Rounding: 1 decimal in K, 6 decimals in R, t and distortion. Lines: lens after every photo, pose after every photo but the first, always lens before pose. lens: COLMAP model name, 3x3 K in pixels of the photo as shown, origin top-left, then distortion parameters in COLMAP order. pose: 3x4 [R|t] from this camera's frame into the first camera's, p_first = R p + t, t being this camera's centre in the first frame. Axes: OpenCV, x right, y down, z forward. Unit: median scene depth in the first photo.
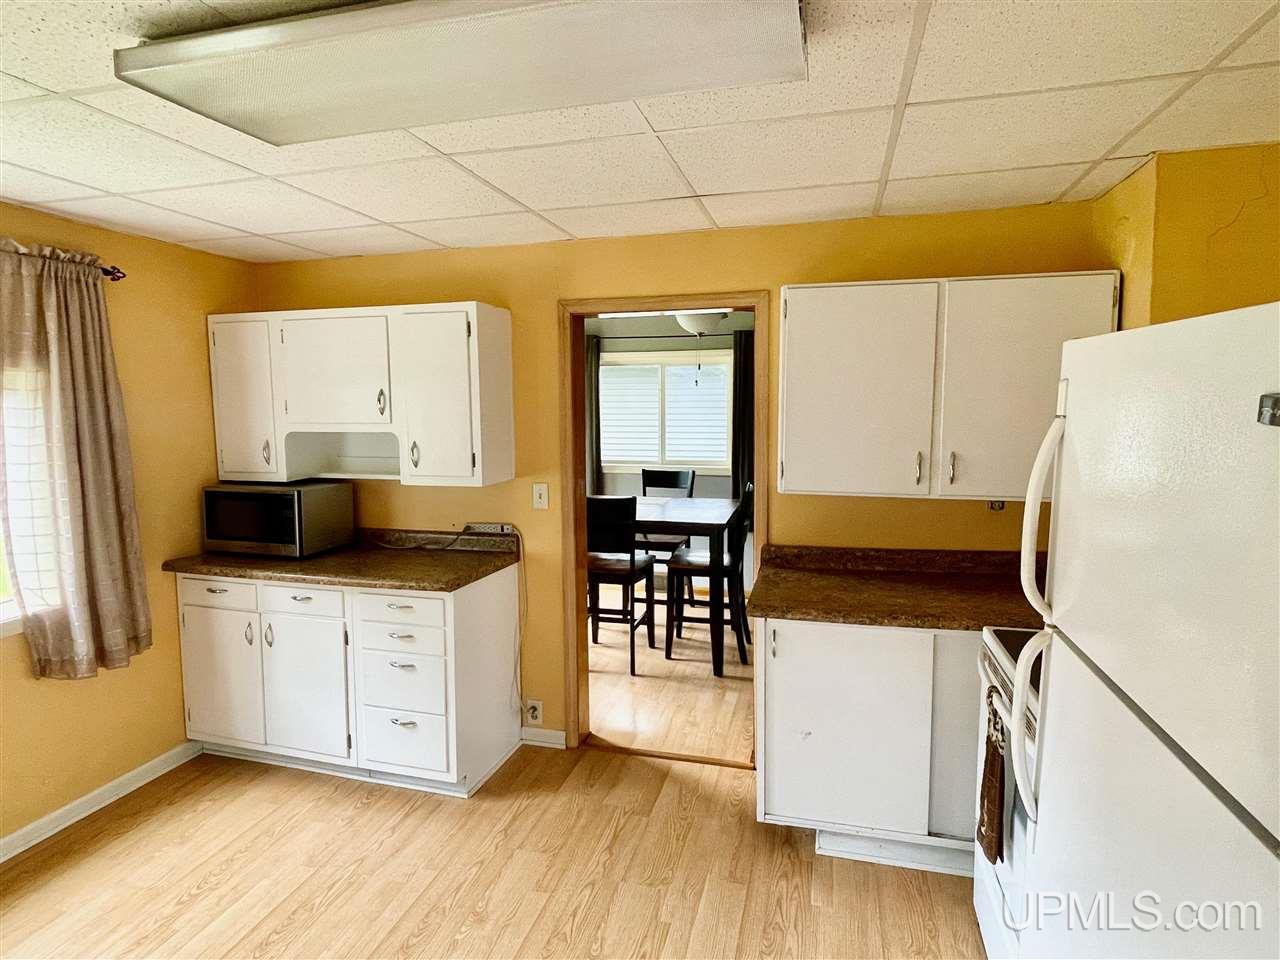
lens RADIAL K [[719.4, 0, 635.5], [0, 719.4, 477.4], [0, 0, 1]] dist [0.002151, 0.001887]
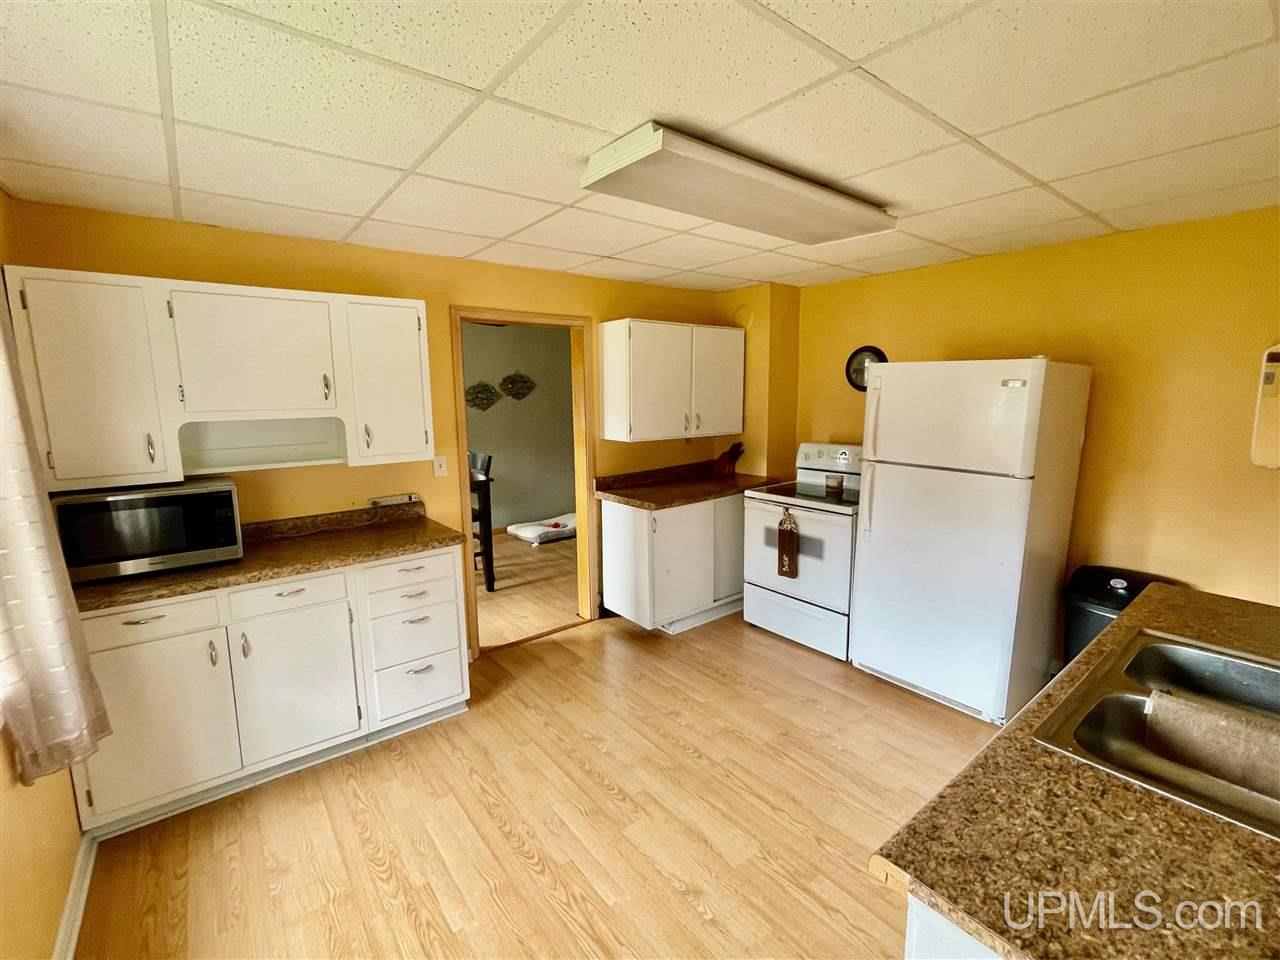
lens RADIAL K [[556.3, 0, 636.2], [0, 556.3, 479.5], [0, 0, 1]] dist [-0.001959, -0.000276]
pose [[0.592541, -0.124991, 0.795784, -0.758755], [0.096311, 0.991795, 0.084064, 0.001106], [-0.799762, 0.026832, 0.599717, 0.184983]]
